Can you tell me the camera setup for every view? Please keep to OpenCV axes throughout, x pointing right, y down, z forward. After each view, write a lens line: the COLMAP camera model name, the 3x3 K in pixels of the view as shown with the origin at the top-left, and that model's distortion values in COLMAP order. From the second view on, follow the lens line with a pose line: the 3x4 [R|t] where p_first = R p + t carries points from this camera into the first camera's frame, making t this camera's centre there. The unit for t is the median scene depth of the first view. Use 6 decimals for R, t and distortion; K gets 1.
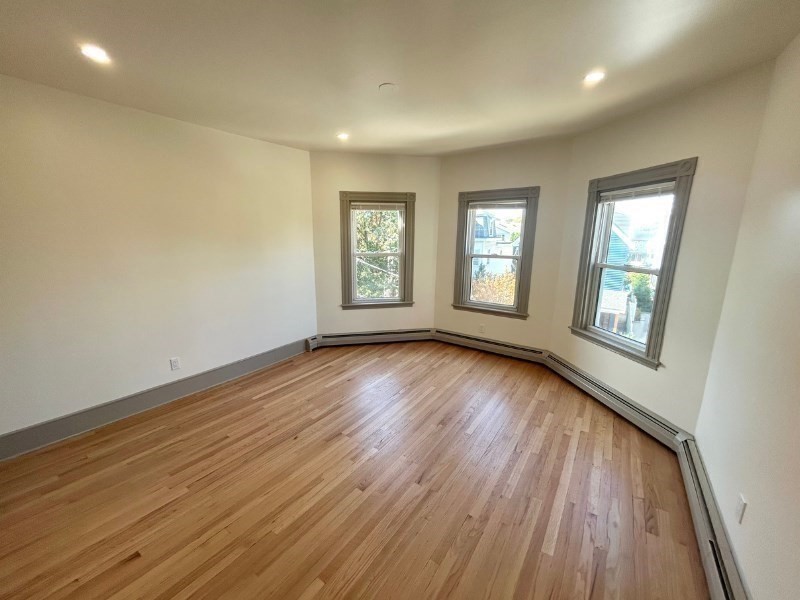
lens RADIAL K [[322.4, 0, 399.2], [0, 322.4, 298.9], [0, 0, 1]] dist [-0.000979, 0.000350]
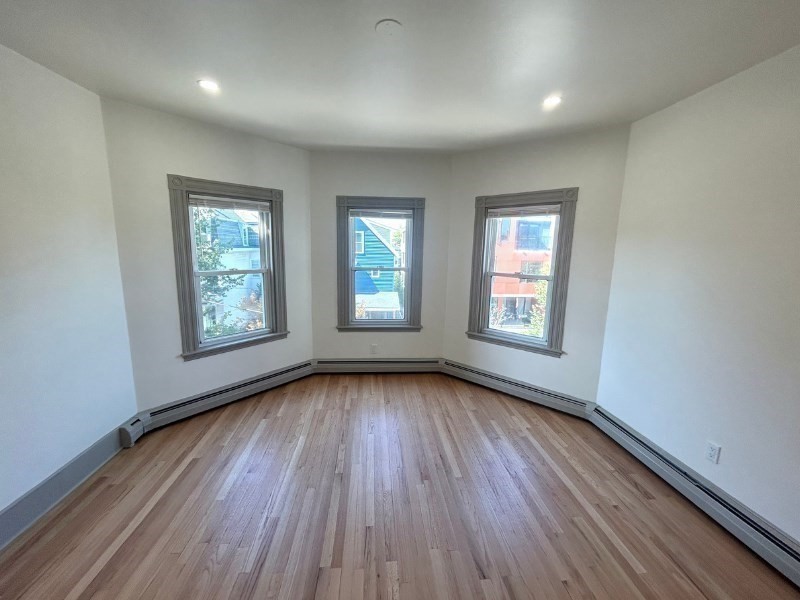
lens RADIAL K [[322.4, 0, 399.5], [0, 322.4, 298.8], [0, 0, 1]] dist [-0.000979, 0.000350]
pose [[0.772598, -0.096720, 0.627485, -0.302073], [0.114822, 0.993317, 0.011732, -0.061967], [-0.624426, 0.062985, 0.778540, 0.303315]]
